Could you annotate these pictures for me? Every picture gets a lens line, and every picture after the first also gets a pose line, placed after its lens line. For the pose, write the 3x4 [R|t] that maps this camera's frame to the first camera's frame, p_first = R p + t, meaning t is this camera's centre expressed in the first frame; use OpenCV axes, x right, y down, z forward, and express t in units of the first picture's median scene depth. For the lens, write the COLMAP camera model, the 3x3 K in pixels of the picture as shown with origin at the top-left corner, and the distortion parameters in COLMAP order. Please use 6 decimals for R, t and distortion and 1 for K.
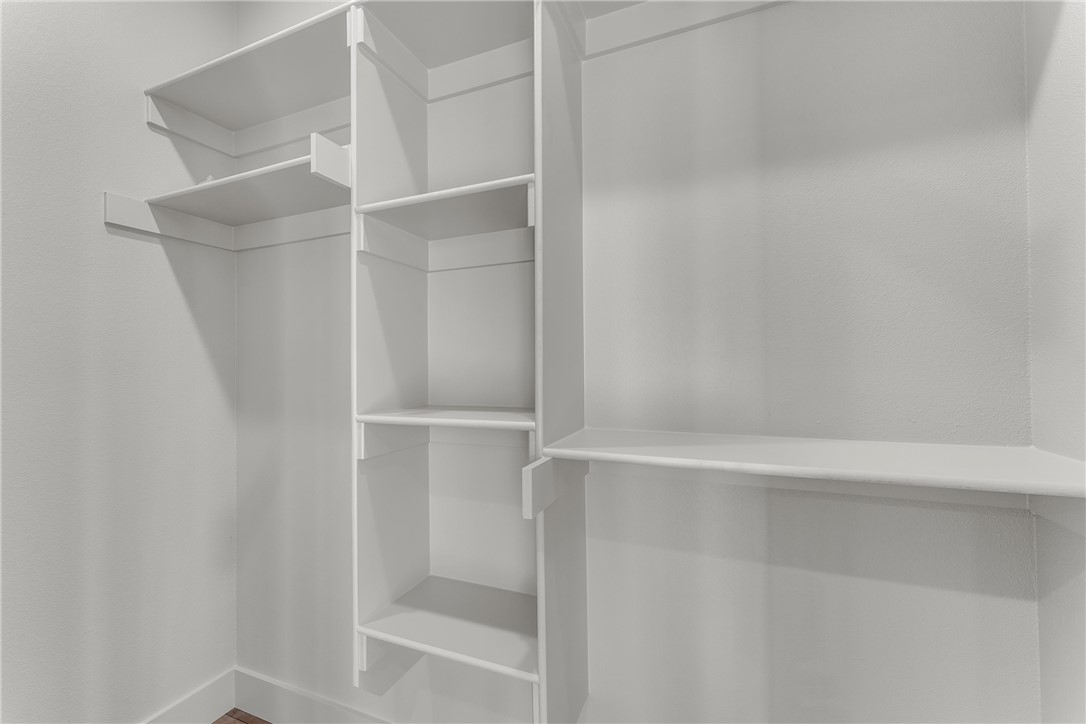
lens RADIAL K [[443.1, 0, 536.4], [0, 443.1, 360.1], [0, 0, 1]] dist [-0.001440, -0.000440]
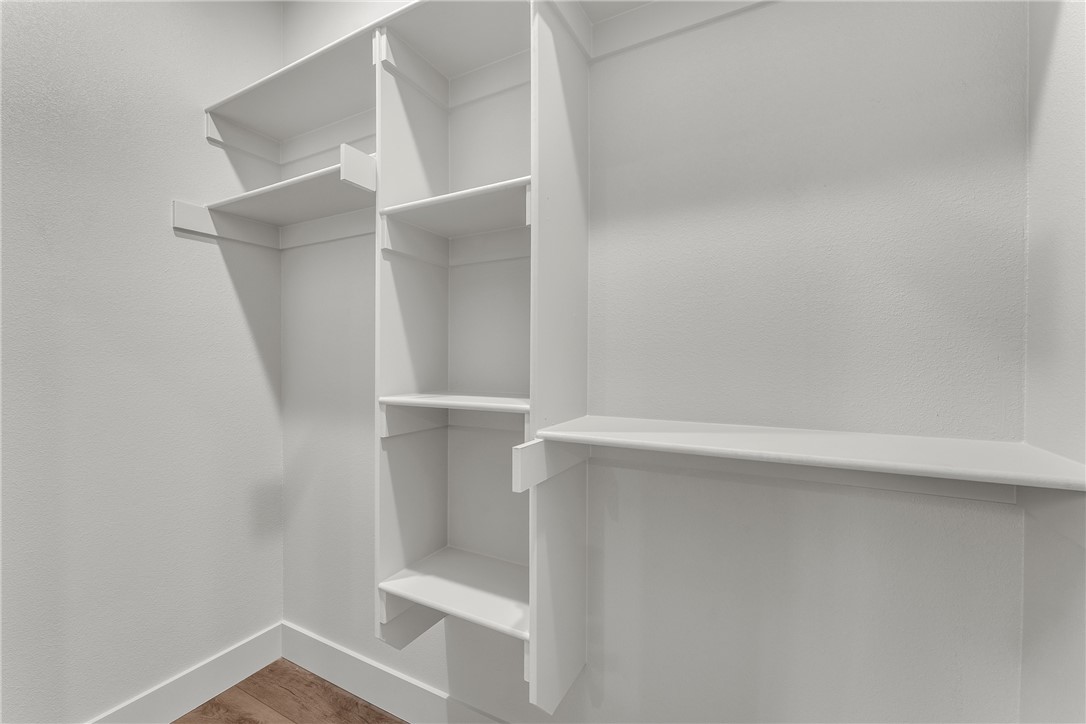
lens RADIAL K [[443.1, 0, 551.7], [0, 443.1, 362.2], [0, 0, 1]] dist [-0.001440, -0.000440]
pose [[0.995416, 0.013681, -0.094652, 0.127797], [-0.011847, 0.999732, 0.019910, 0.008020], [0.094899, -0.018698, 0.995311, -0.063858]]
